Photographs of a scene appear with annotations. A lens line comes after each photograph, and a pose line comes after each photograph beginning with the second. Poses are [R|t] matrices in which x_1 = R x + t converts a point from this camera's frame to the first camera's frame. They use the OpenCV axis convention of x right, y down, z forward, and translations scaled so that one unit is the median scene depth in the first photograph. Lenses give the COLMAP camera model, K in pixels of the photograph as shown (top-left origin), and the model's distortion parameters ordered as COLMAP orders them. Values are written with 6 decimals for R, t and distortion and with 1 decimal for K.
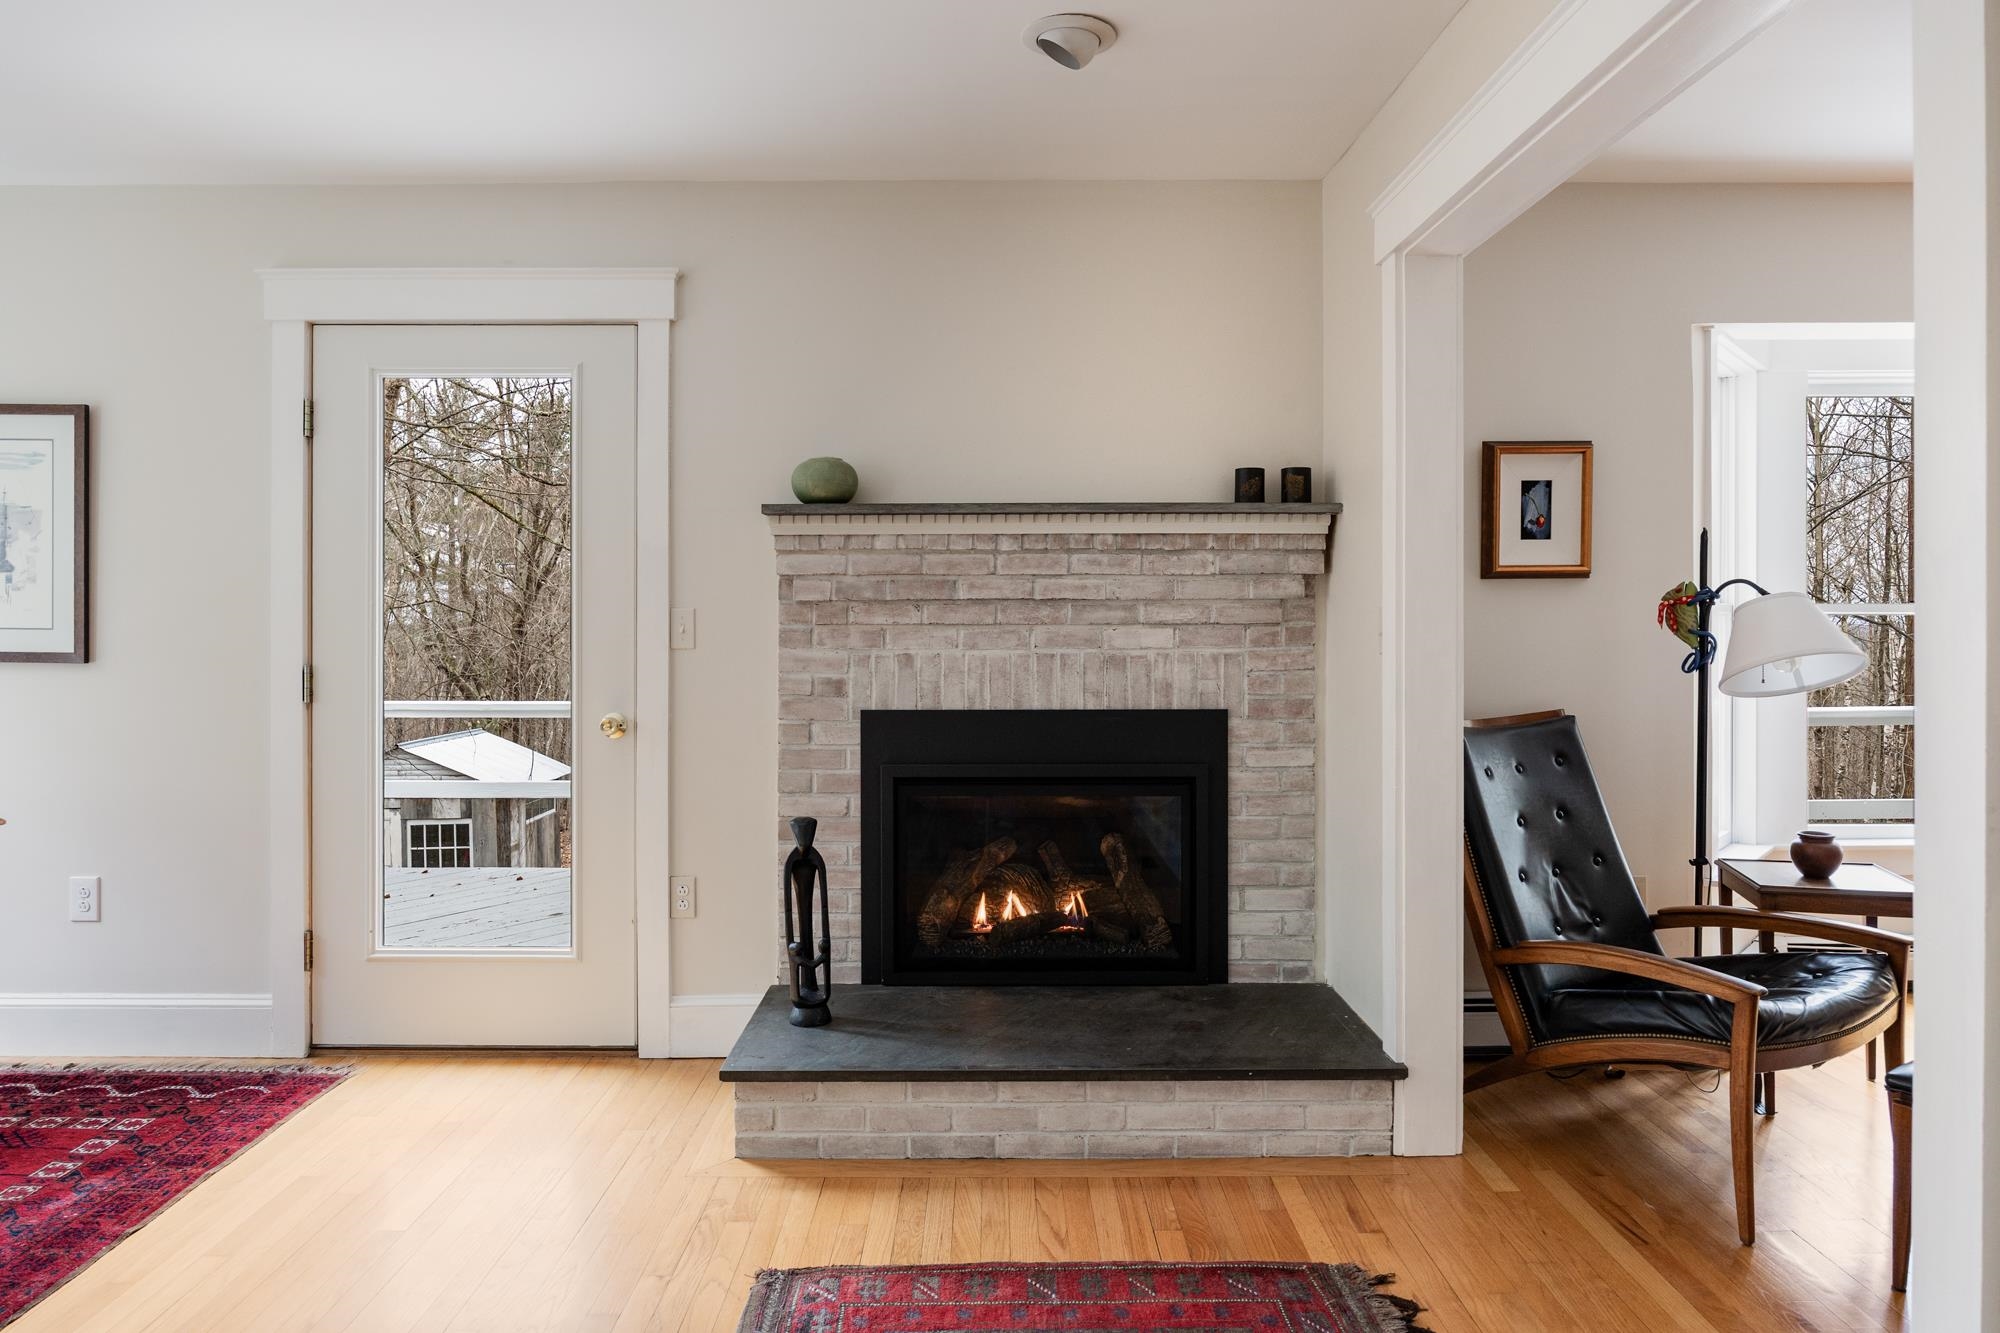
lens RADIAL K [[1202.1, 0, 987.4], [0, 1202.1, 632.9], [0, 0, 1]] dist [-0.002119, -0.000143]
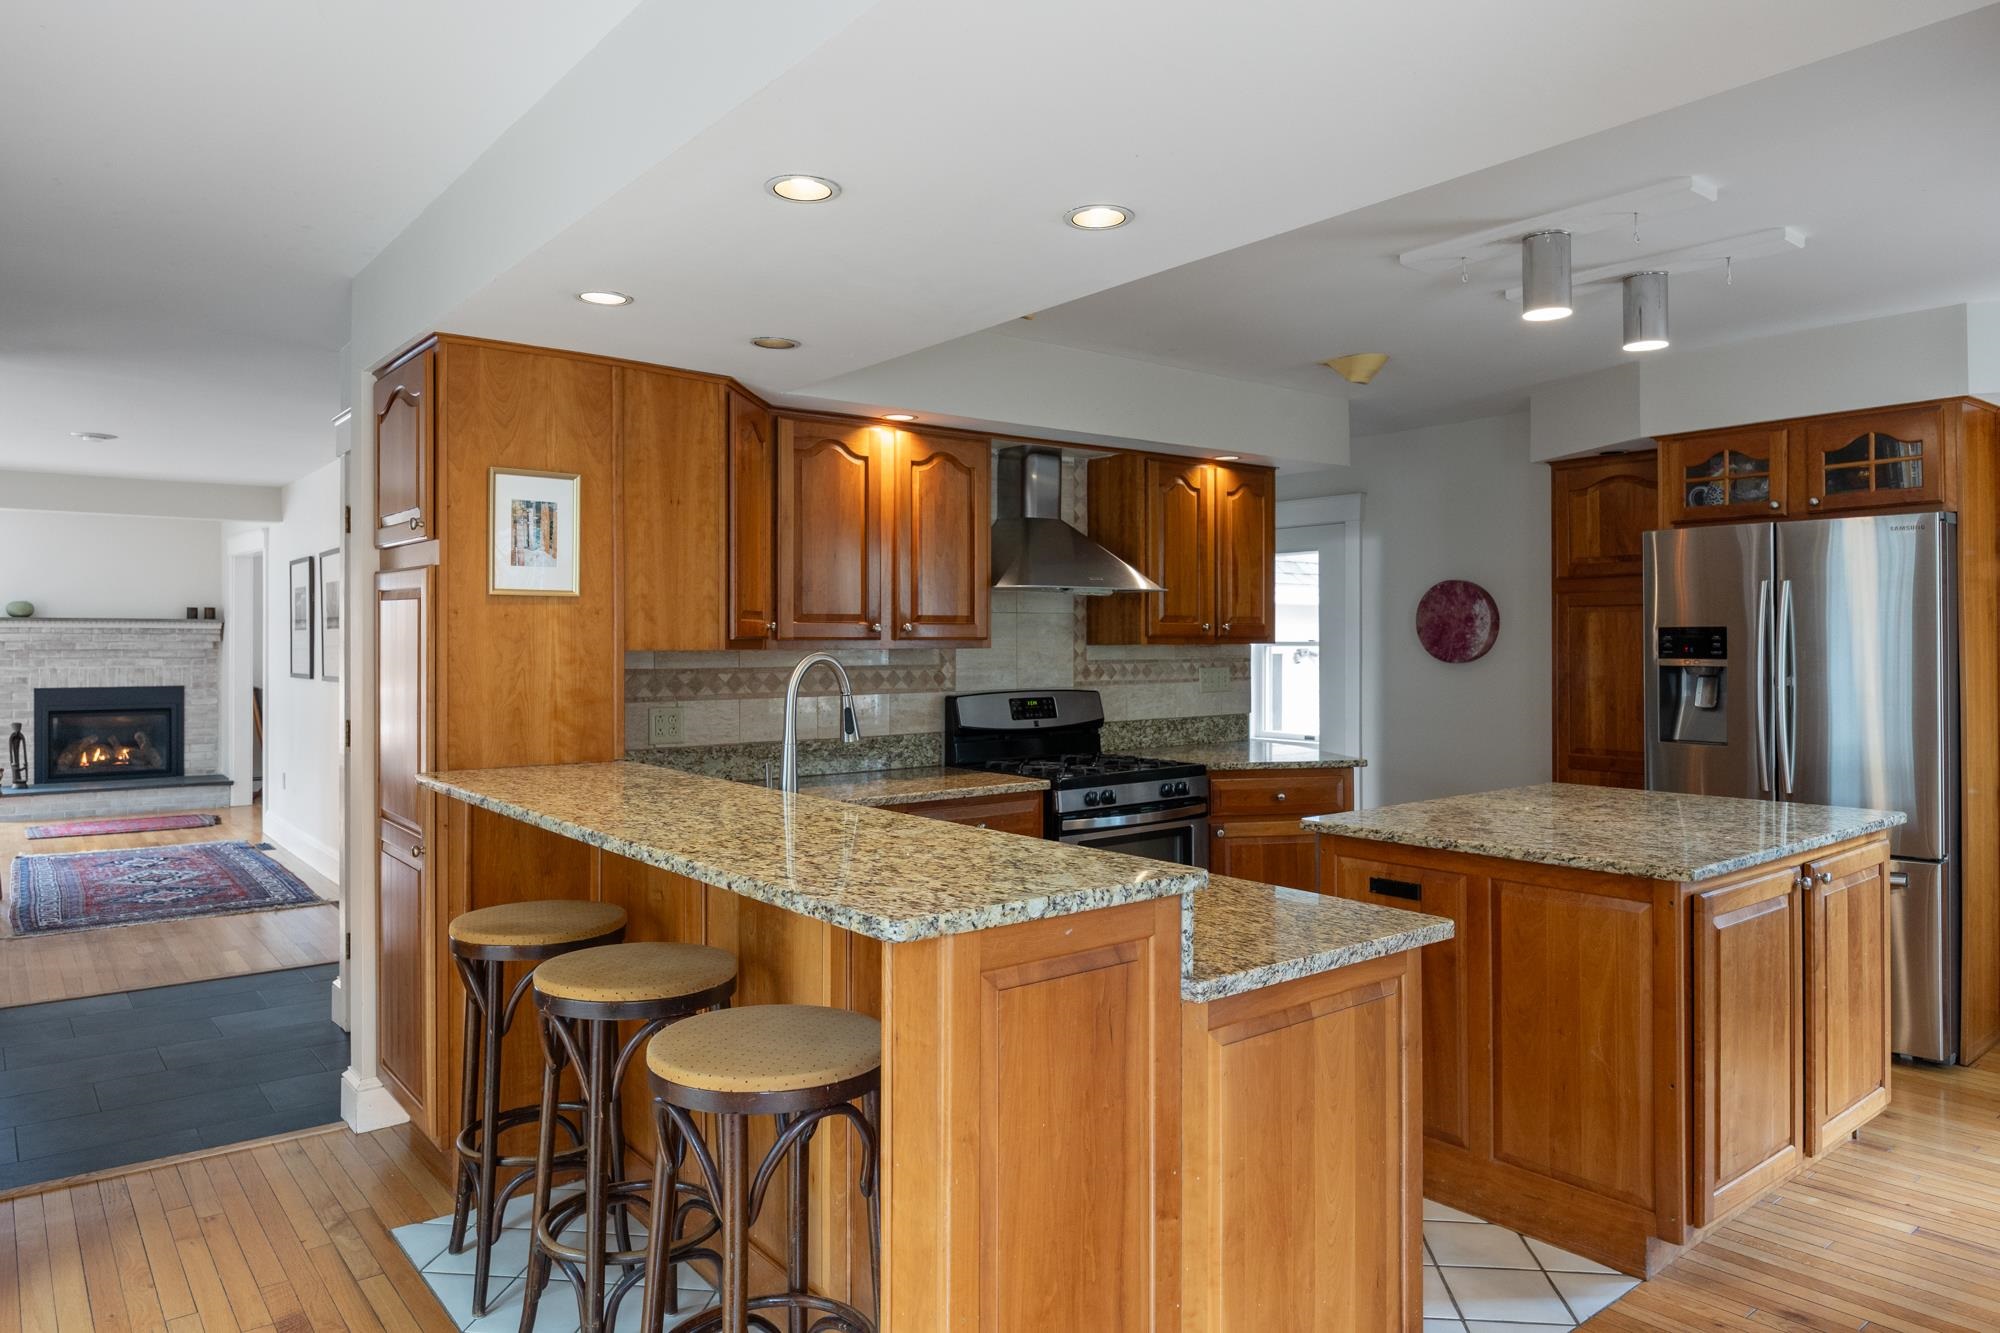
lens RADIAL K [[1277.5, 0, 992.7], [0, 1277.5, 643.6], [0, 0, 1]] dist [-0.005777, -0.000040]
pose [[0.780138, 0.002611, 0.625602, -0.222223], [-0.000285, 0.999993, -0.003818, -0.031177], [-0.625608, 0.002800, 0.780133, -2.801058]]
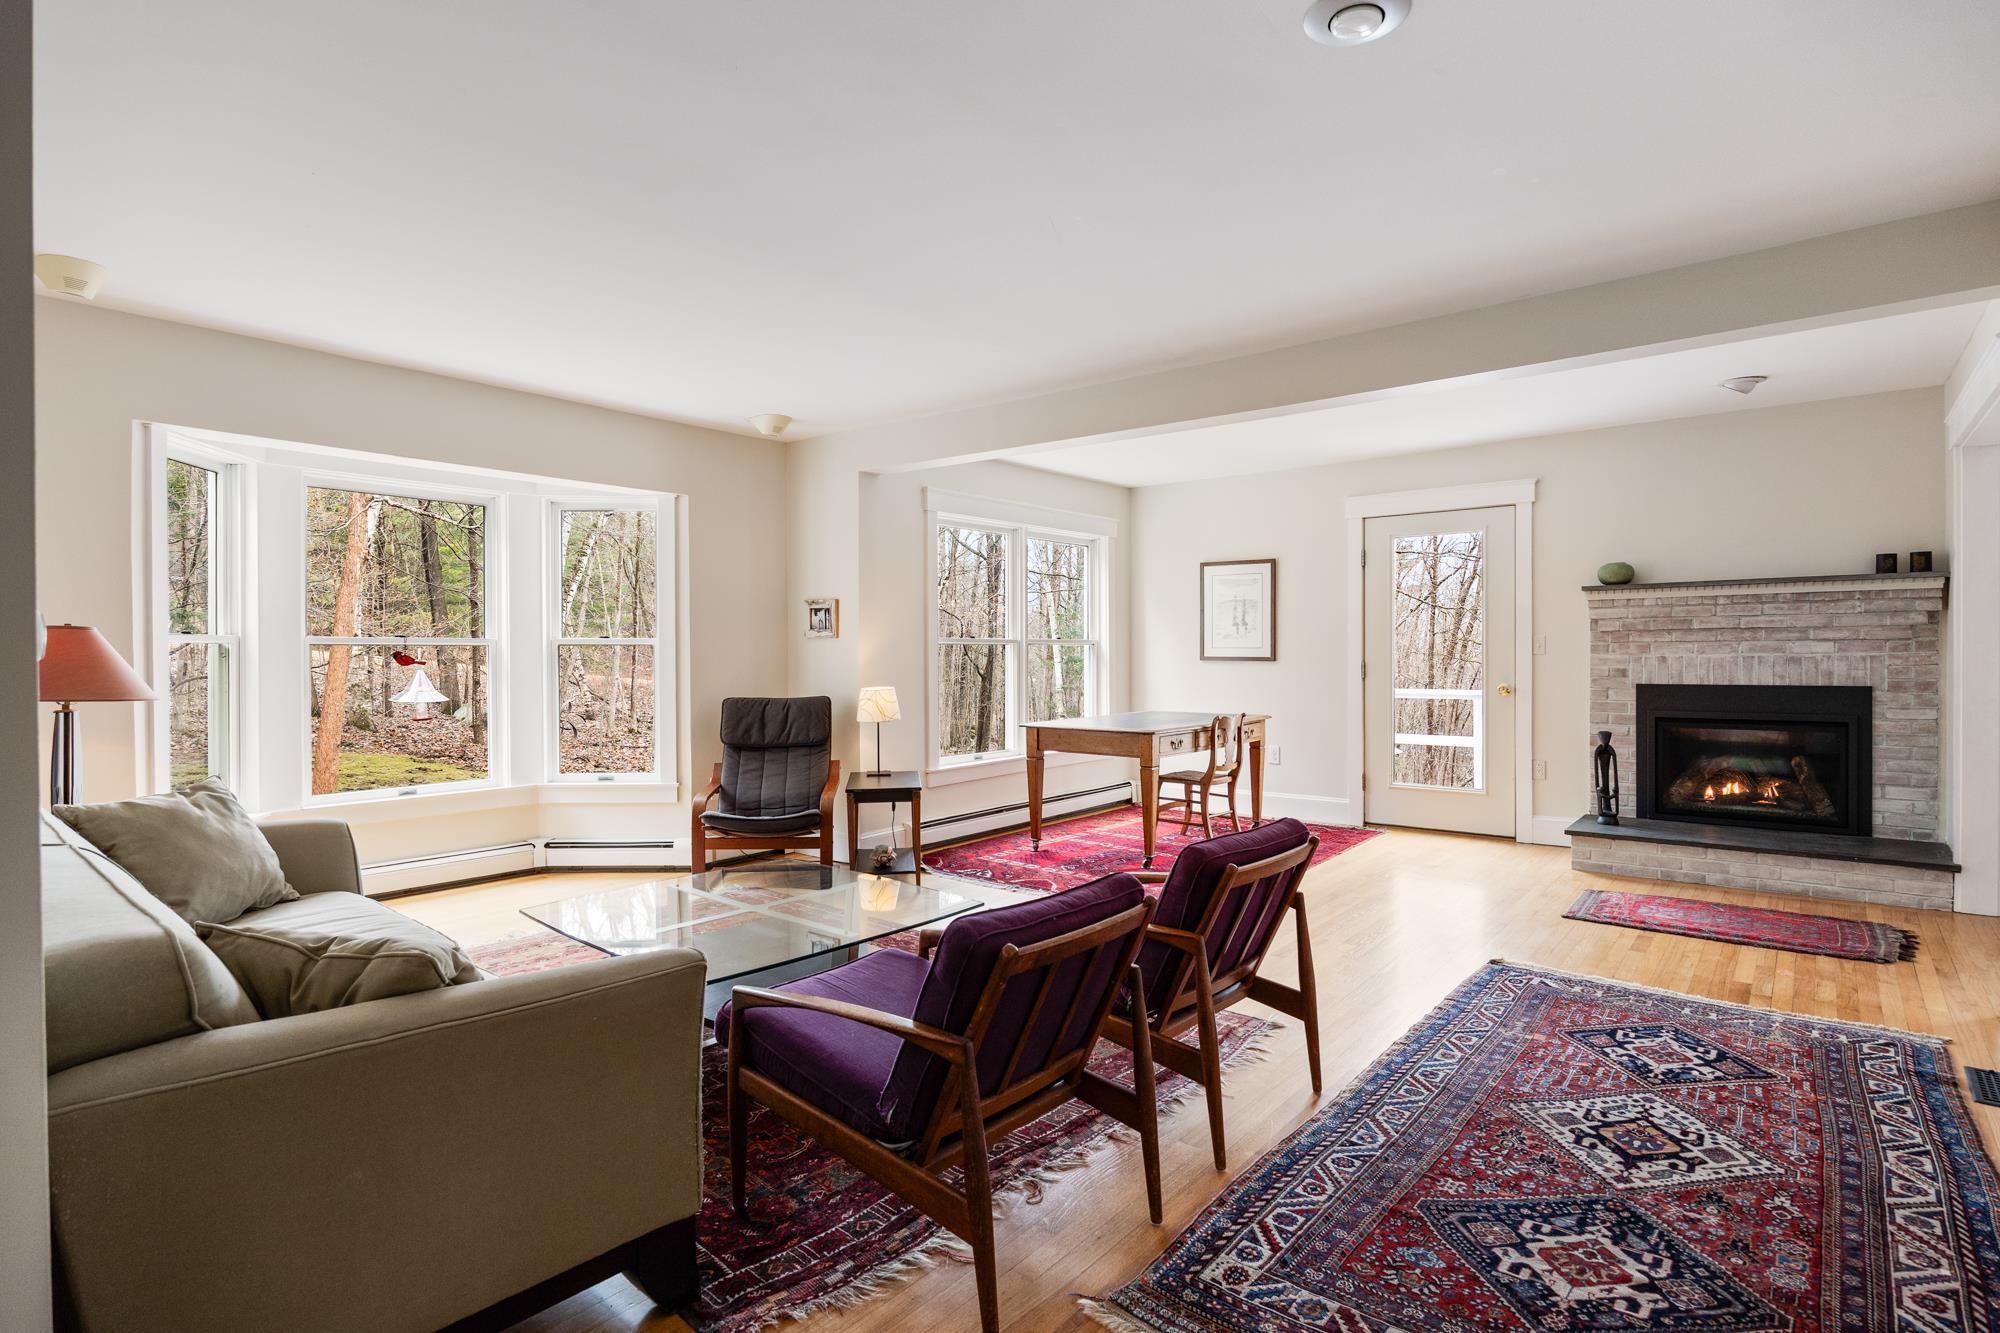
lens RADIAL K [[1010.0, 0, 1000.0], [0, 1010.0, 666.5], [0, 0, 1]] dist [-0.003314, -0.000475]
pose [[0.777743, 0.002958, -0.628575, 0.131772], [0.004586, 0.999936, 0.010379, 0.011817], [0.628566, -0.010955, 0.777679, -1.016721]]
